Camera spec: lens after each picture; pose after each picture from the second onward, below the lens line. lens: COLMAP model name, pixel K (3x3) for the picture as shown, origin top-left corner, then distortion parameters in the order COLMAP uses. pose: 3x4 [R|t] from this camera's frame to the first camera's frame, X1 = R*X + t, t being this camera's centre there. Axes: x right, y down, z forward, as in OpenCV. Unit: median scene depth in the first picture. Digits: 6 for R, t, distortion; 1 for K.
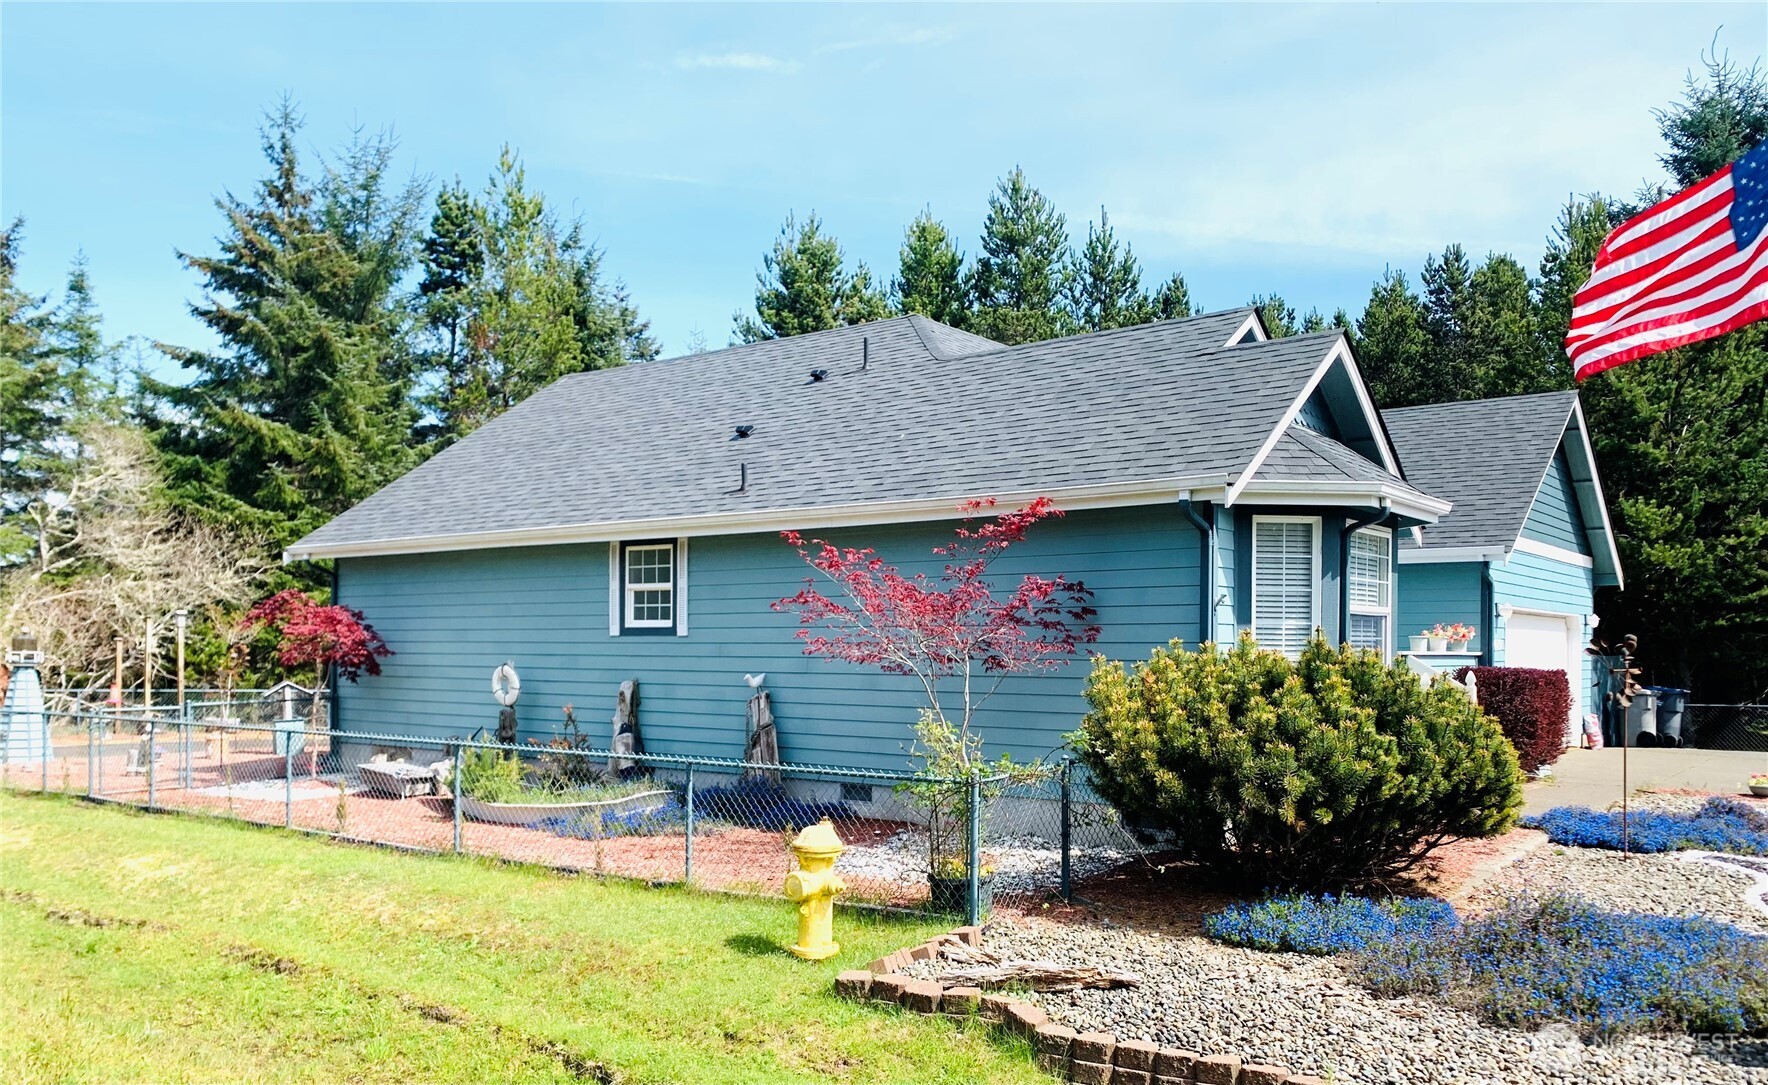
lens RADIAL K [[1370.9, 0, 884.0], [0, 1370.9, 542.5], [0, 0, 1]] dist [0.032227, -0.003975]
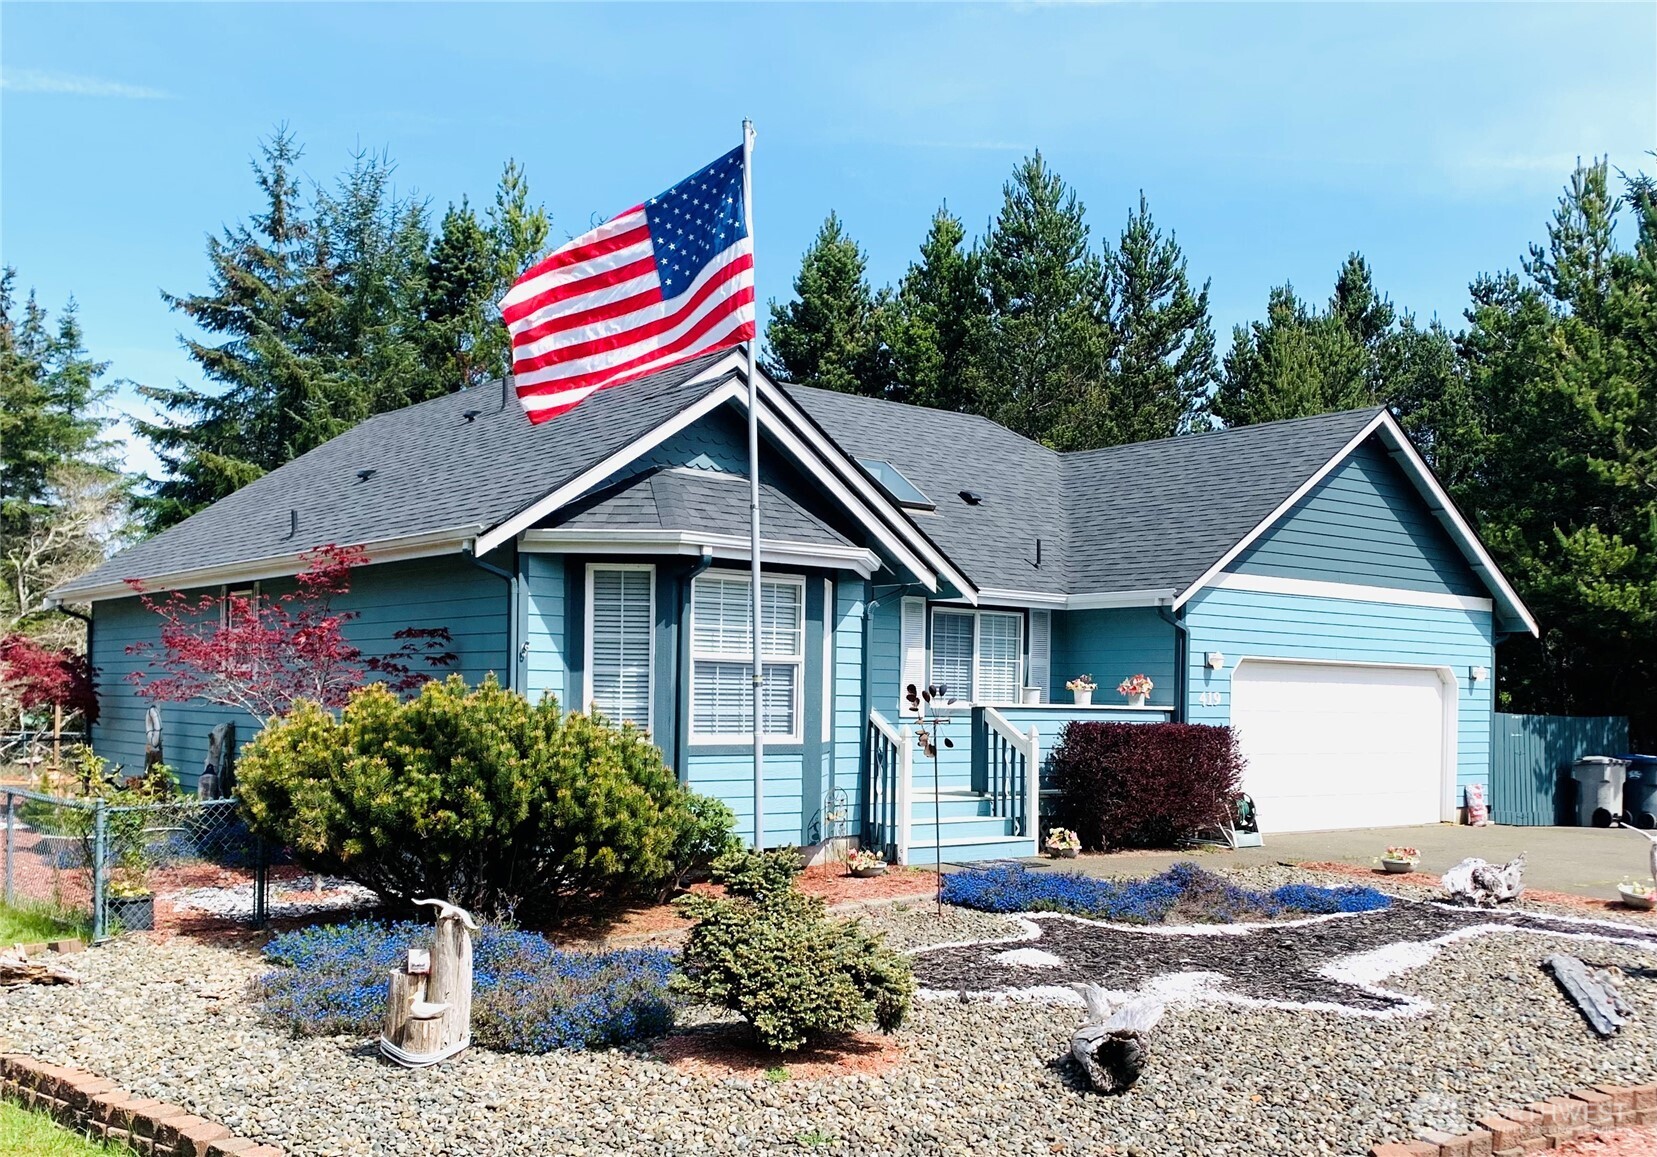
lens RADIAL K [[1619.2, 0, 828.5], [0, 1619.2, 578.5], [0, 0, 1]] dist [0.032669, 0.001184]
pose [[0.975306, -0.005182, -0.220795, 0.226812], [0.005046, 0.999987, -0.001181, -0.001979], [0.220798, 0.000038, 0.975320, -0.038666]]
